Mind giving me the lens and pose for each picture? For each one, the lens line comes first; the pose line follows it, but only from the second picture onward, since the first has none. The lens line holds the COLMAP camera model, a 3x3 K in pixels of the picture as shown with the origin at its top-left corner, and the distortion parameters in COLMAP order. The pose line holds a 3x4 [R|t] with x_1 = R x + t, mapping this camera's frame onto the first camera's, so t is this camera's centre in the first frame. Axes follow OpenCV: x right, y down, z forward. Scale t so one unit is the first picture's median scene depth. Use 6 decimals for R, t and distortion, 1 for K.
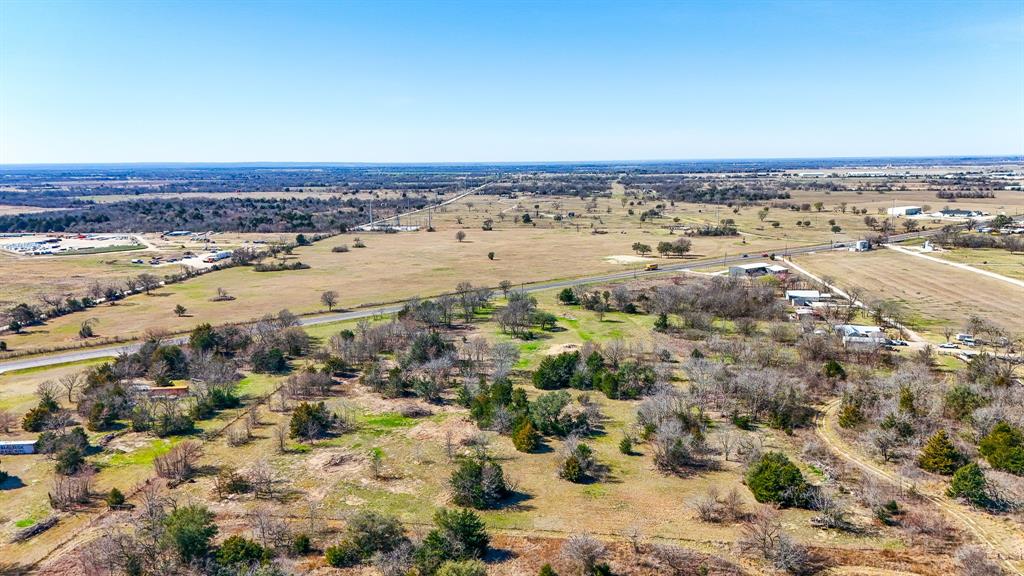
lens RADIAL K [[744.3, 0, 512.0], [0, 744.3, 288.0], [0, 0, 1]] dist [0.076337, -0.067307]
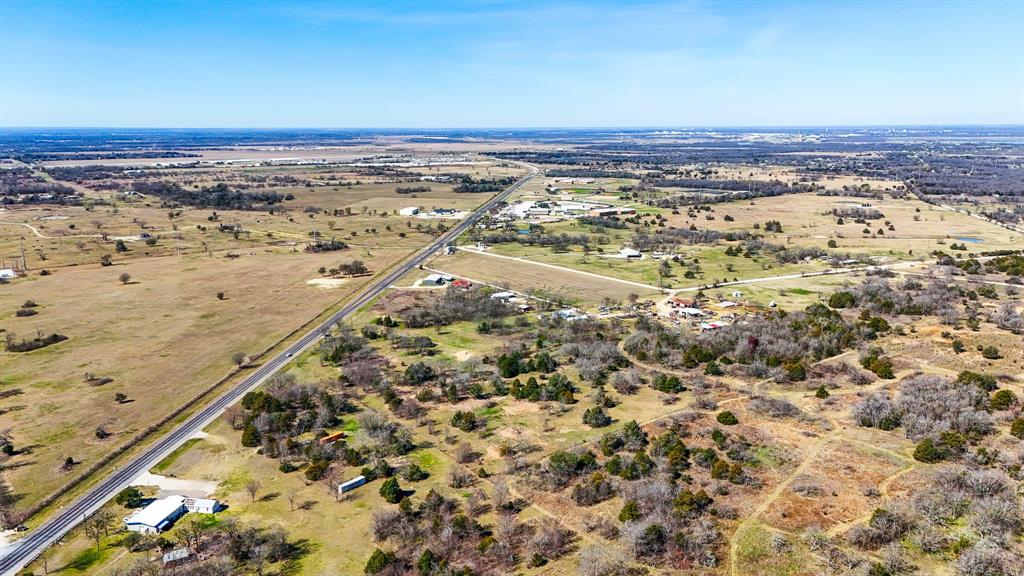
lens RADIAL K [[744.3, 0, 512.0], [0, 744.3, 288.0], [0, 0, 1]] dist [0.076337, -0.067307]
pose [[0.696359, -0.145802, 0.702728, -1.108480], [0.117704, 0.989090, 0.088579, -0.221908], [-0.707976, 0.021031, 0.705923, -0.259557]]
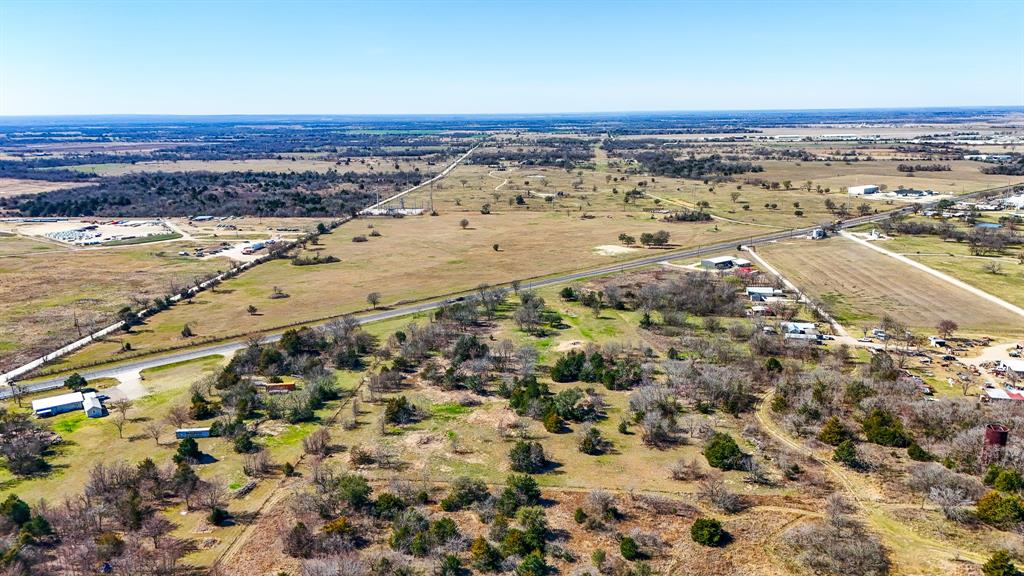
lens RADIAL K [[744.3, 0, 512.0], [0, 744.3, 288.0], [0, 0, 1]] dist [0.076337, -0.067307]
pose [[0.999621, -0.007091, 0.026591, -0.072950], [0.005409, 0.998013, 0.062780, -0.111149], [-0.026983, -0.062612, 0.997673, -0.309645]]
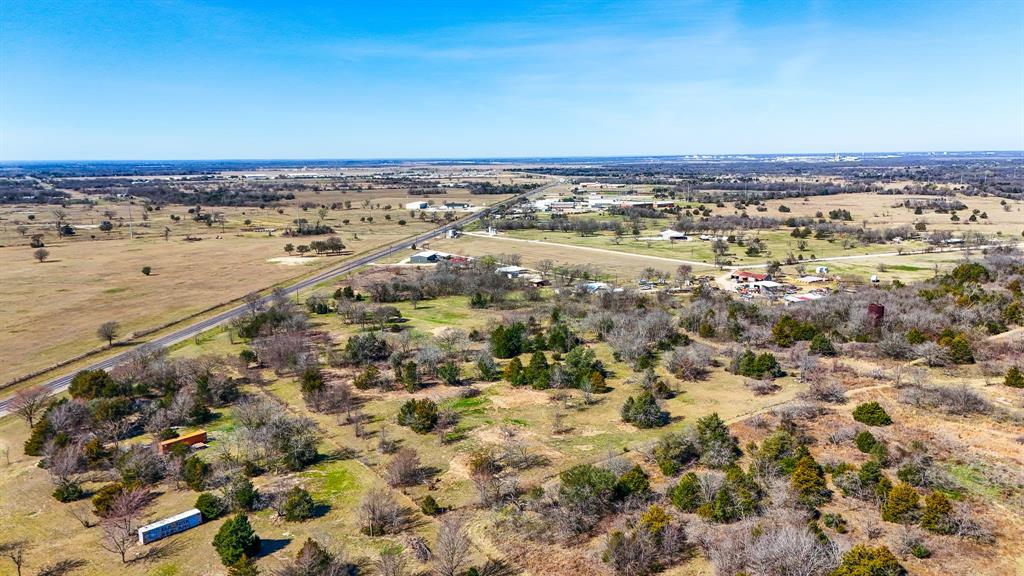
lens RADIAL K [[746.3, 0, 512.0], [0, 746.3, 288.0], [0, 0, 1]] dist [0.053896, -0.034014]
pose [[0.722857, -0.118088, 0.680833, -0.689525], [0.120089, 0.991765, 0.044516, -0.023648], [-0.680483, 0.049582, 0.731085, 0.122381]]
